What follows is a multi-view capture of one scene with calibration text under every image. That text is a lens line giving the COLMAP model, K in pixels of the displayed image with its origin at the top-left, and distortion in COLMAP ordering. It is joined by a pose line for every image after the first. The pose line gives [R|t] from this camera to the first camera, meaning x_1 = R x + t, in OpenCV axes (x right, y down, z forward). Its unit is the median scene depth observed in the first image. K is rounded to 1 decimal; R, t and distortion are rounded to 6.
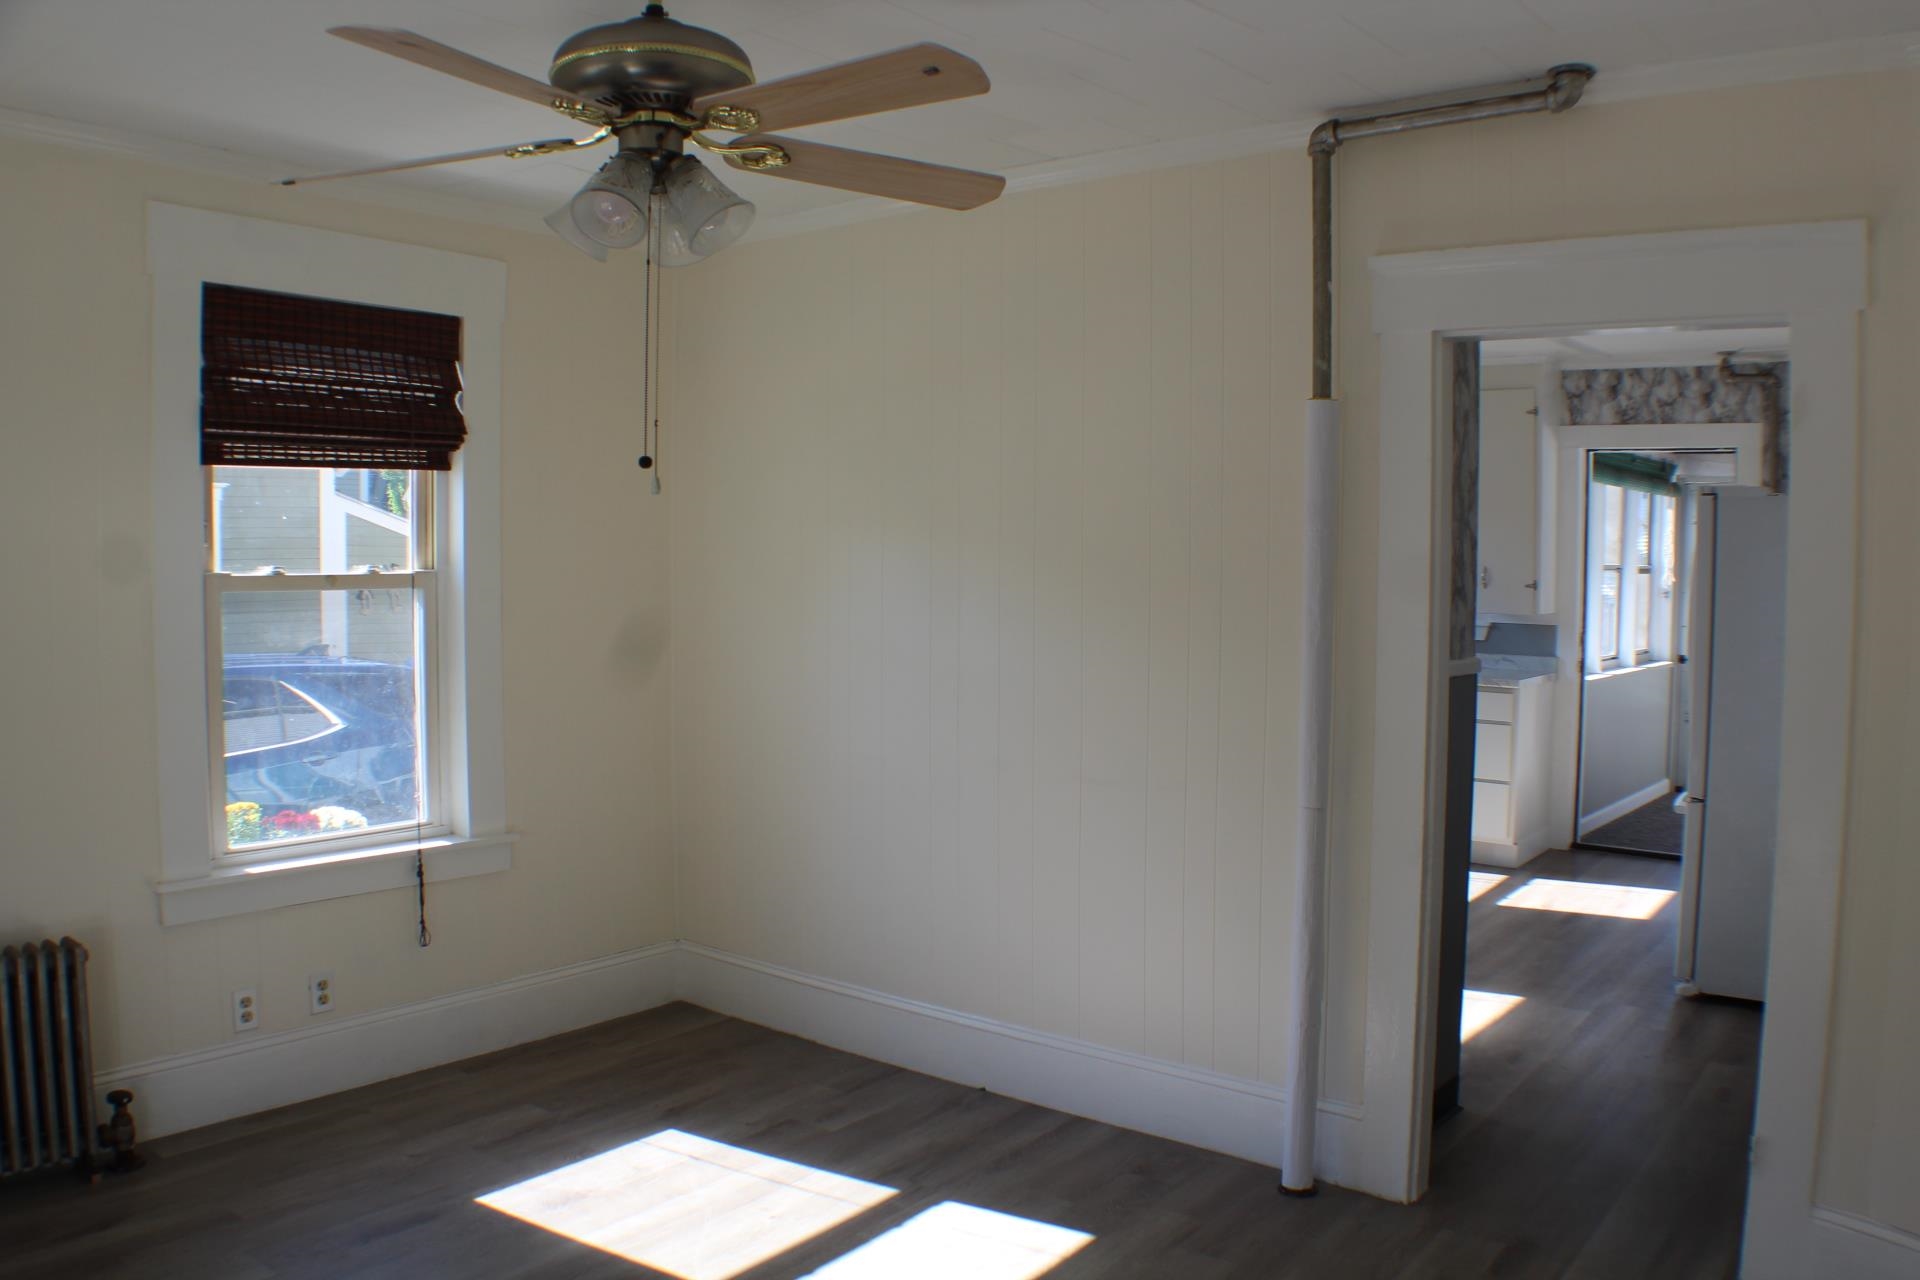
lens RADIAL K [[1515.6, 0, 965.9], [0, 1515.6, 631.6], [0, 0, 1]] dist [-0.208021, 0.084180]
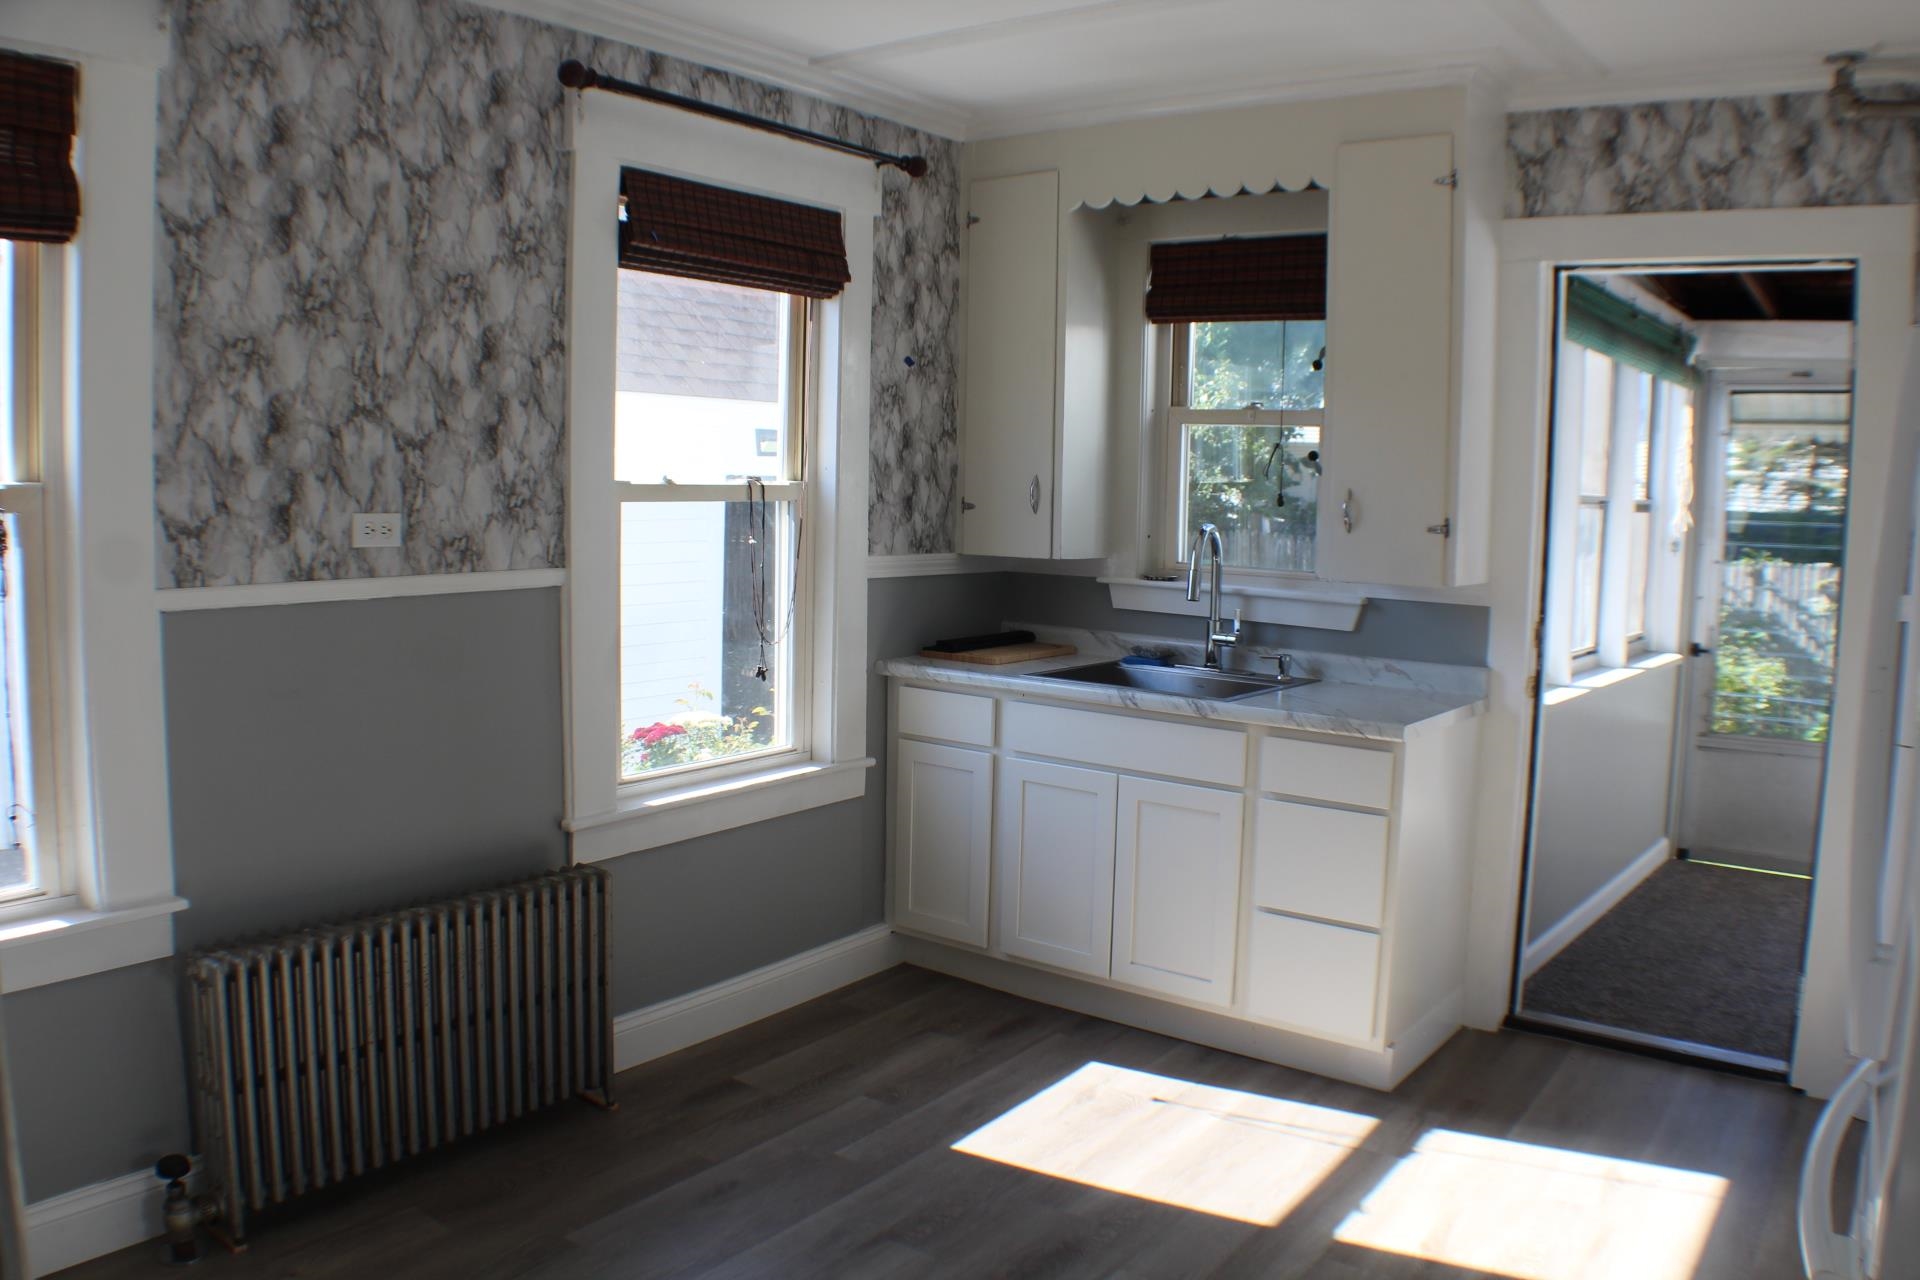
lens RADIAL K [[1515.6, 0, 965.9], [0, 1515.6, 631.6], [0, 0, 1]] dist [-0.208021, 0.084180]
pose [[0.999532, 0.011413, 0.028387, 0.206866], [-0.012672, 0.998925, 0.044580, -0.016554], [-0.027848, -0.044918, 0.998602, 0.493769]]
